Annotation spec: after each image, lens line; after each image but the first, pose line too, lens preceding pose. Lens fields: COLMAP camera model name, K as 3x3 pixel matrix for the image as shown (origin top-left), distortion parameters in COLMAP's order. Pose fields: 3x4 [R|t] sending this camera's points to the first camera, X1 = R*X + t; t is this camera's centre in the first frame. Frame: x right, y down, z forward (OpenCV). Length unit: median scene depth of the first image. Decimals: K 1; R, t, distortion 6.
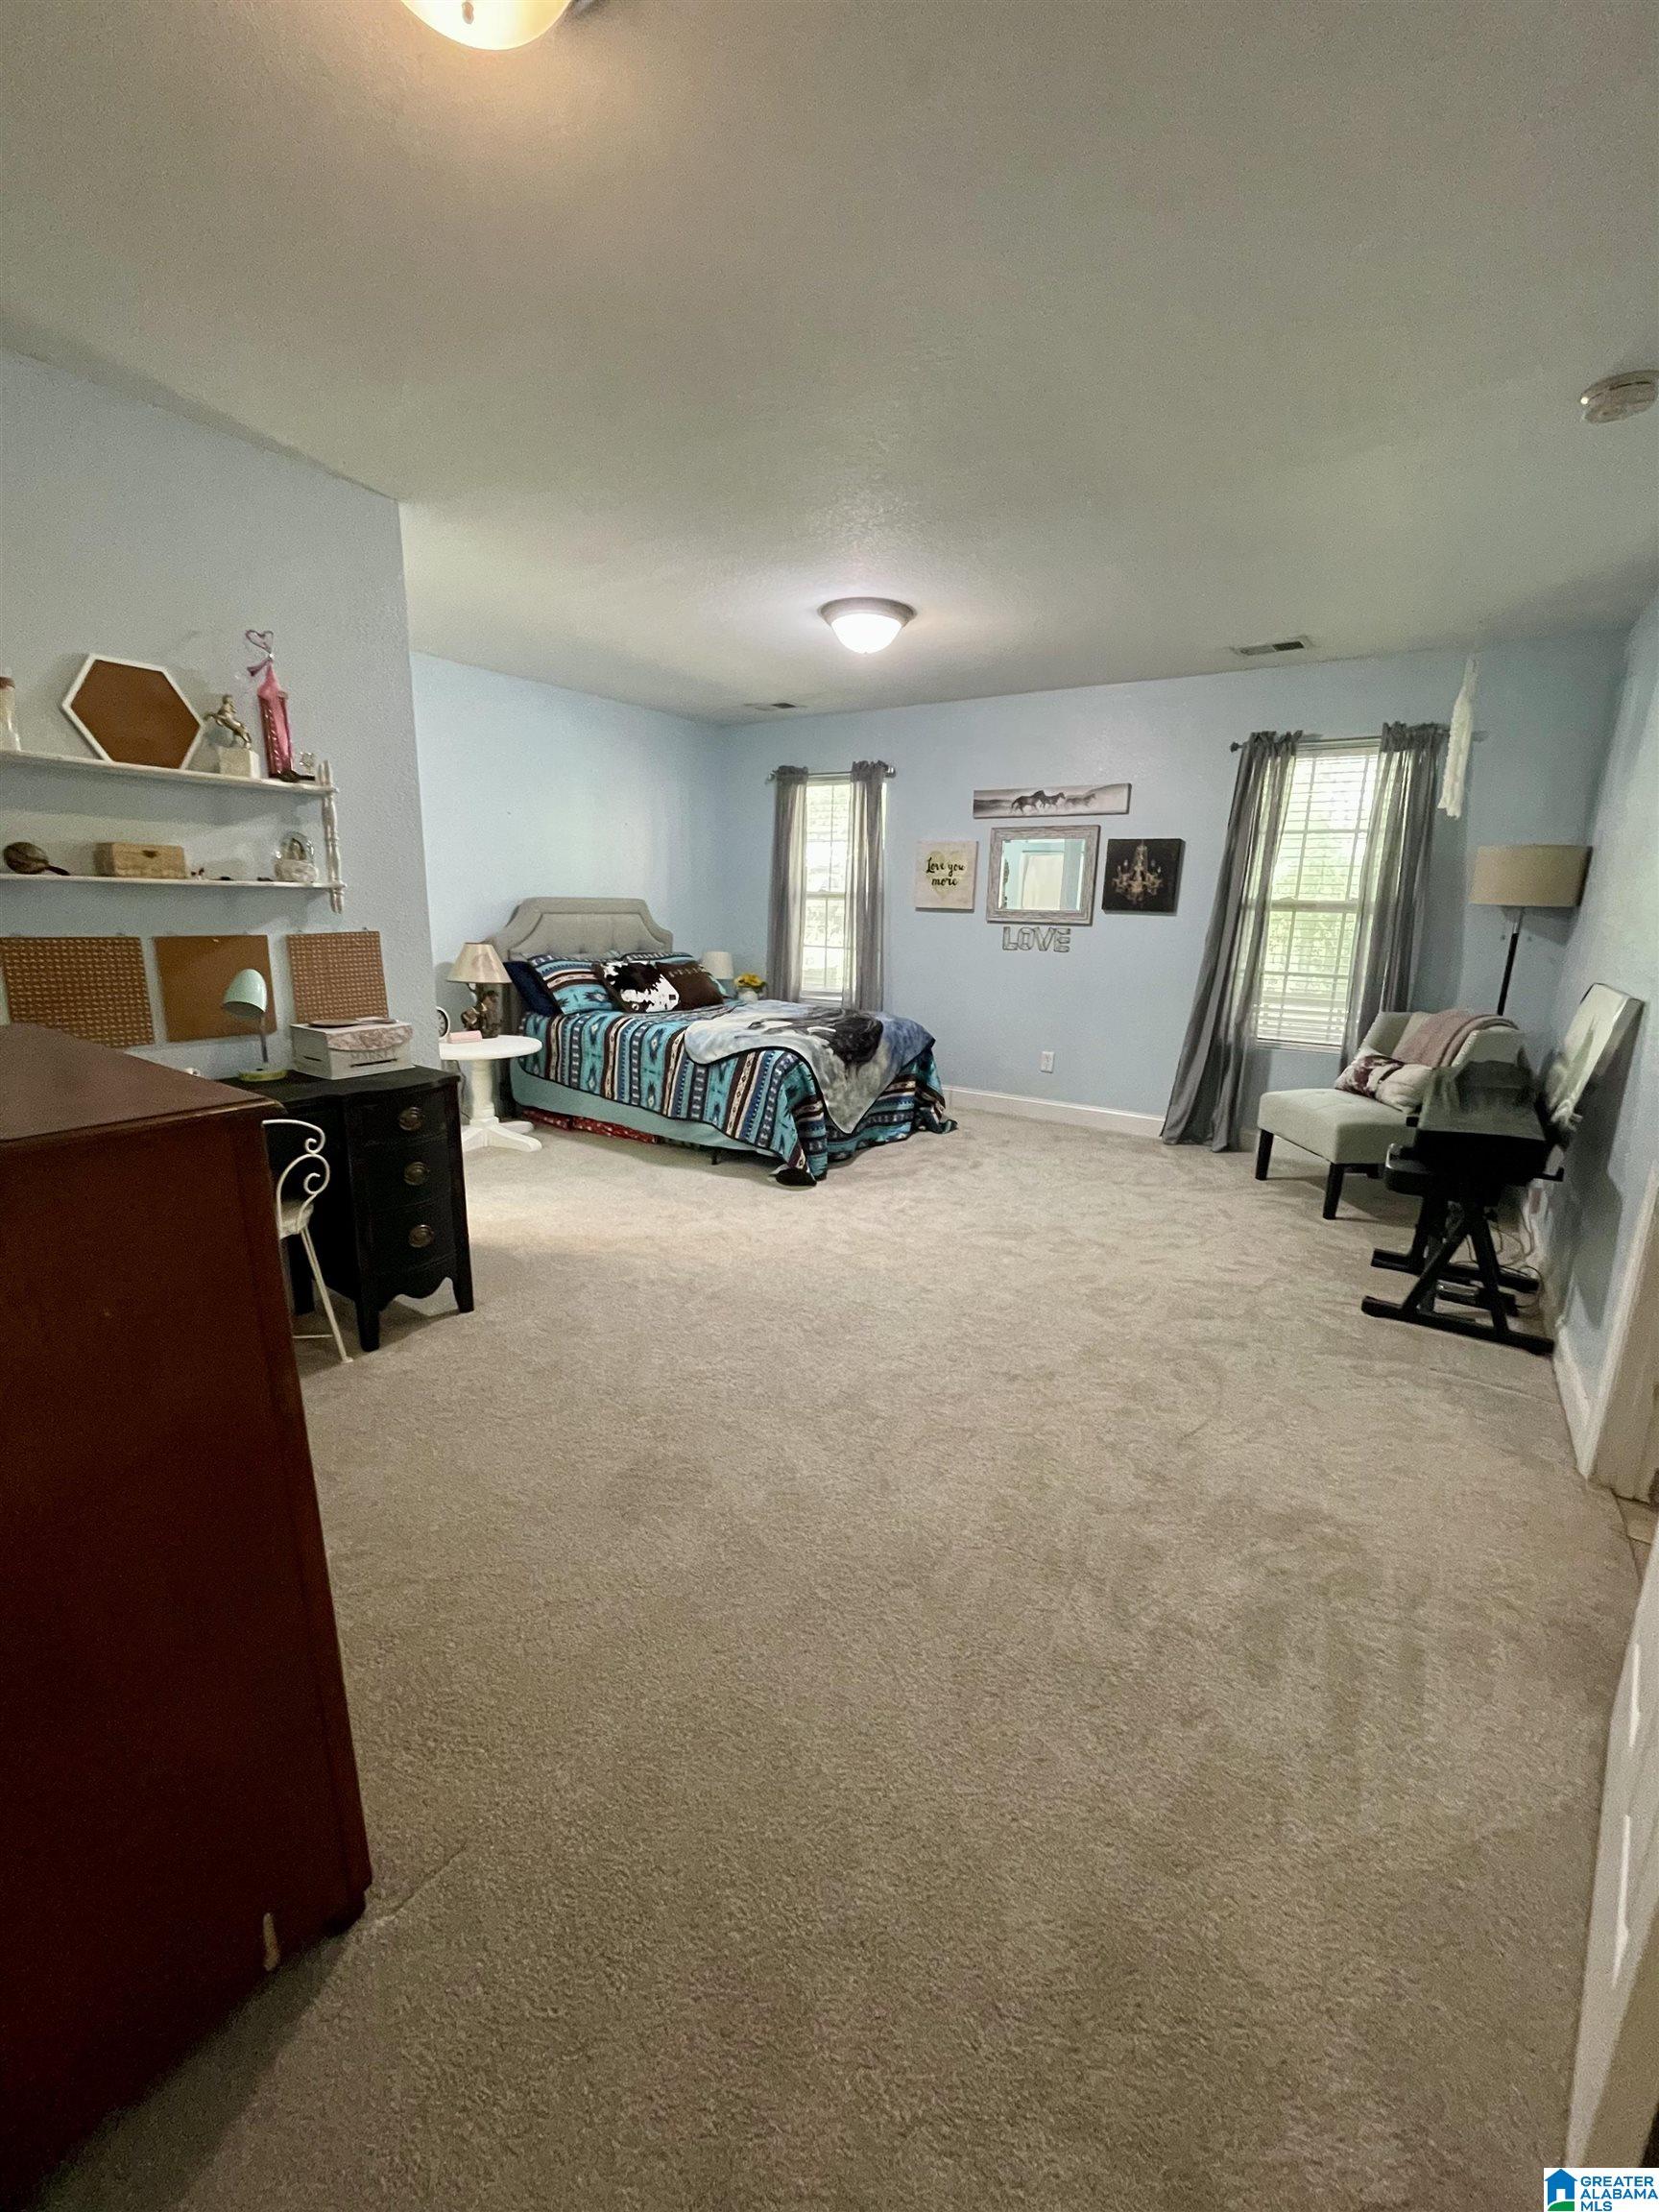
lens RADIAL K [[891.8, 0, 829.5], [0, 891.8, 1106.0], [0, 0, 1]] dist [0.000904, 0.000107]
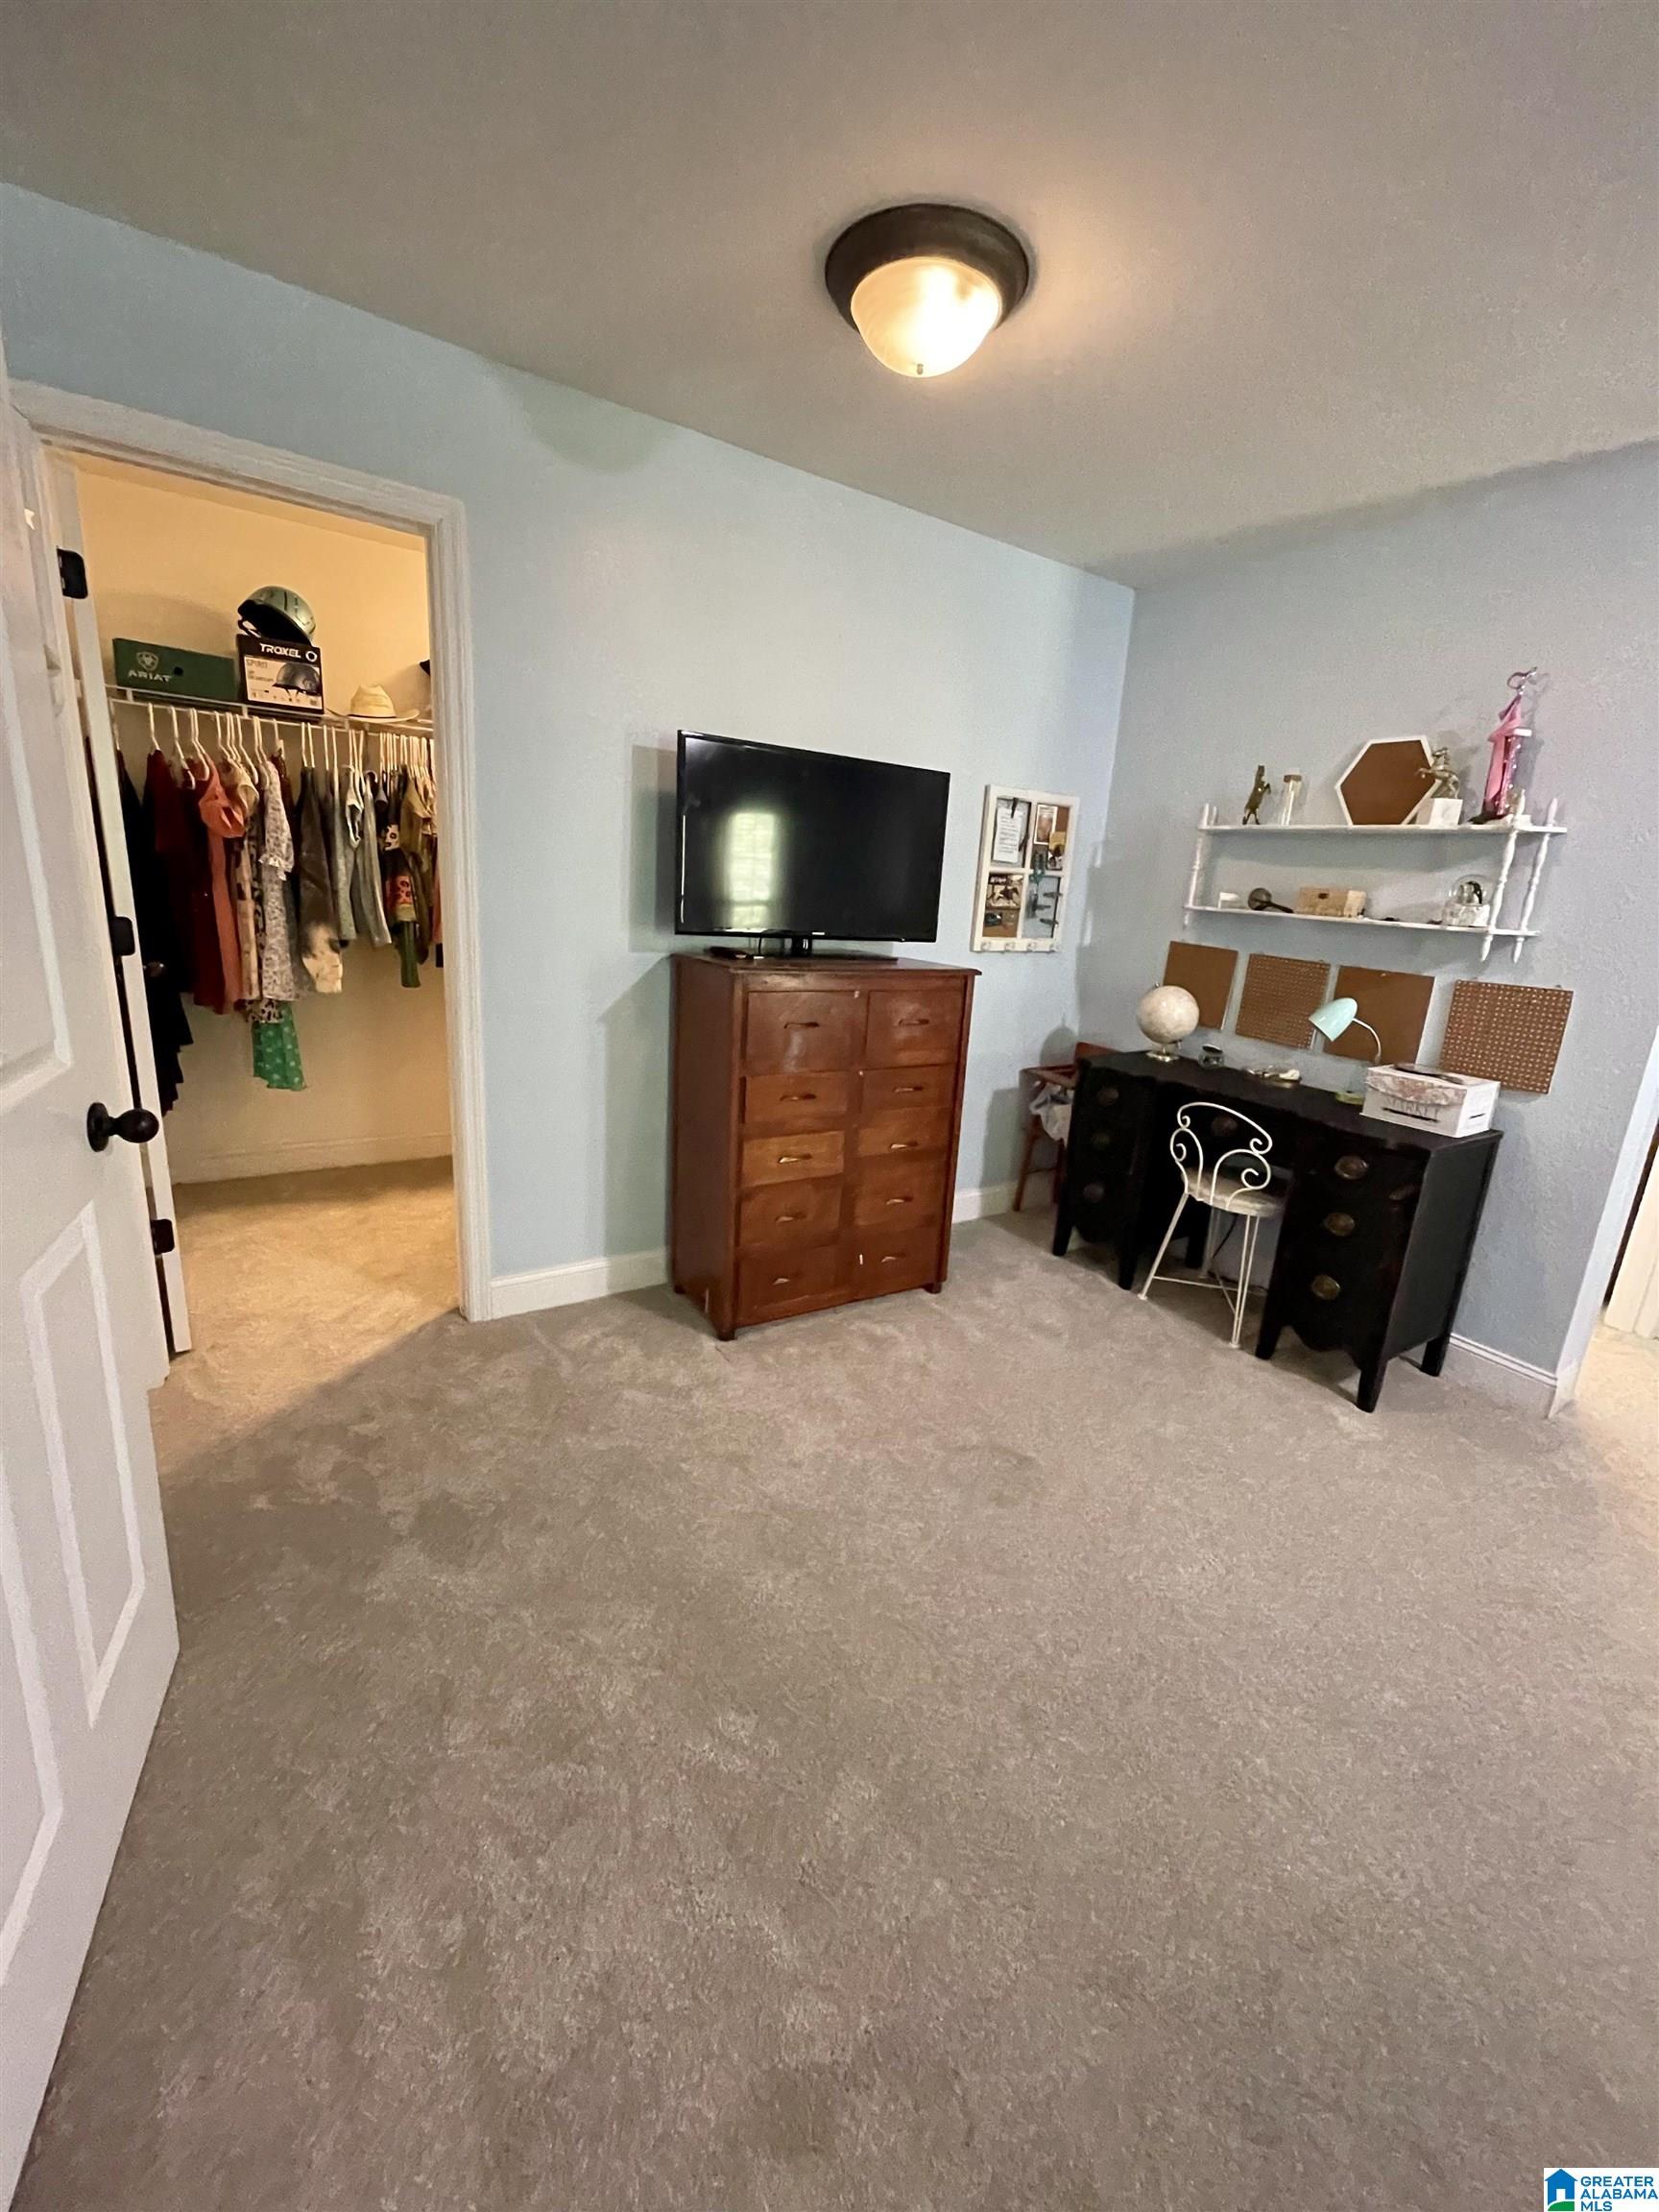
lens RADIAL K [[885.1, 0, 831.6], [0, 885.1, 1081.0], [0, 0, 1]] dist [-0.000709, -0.000041]
pose [[-0.378124, 0.168198, -0.910347, 0.607546], [-0.282311, 0.915567, 0.286424, -0.192327], [0.881659, 0.365304, -0.298714, 0.799170]]
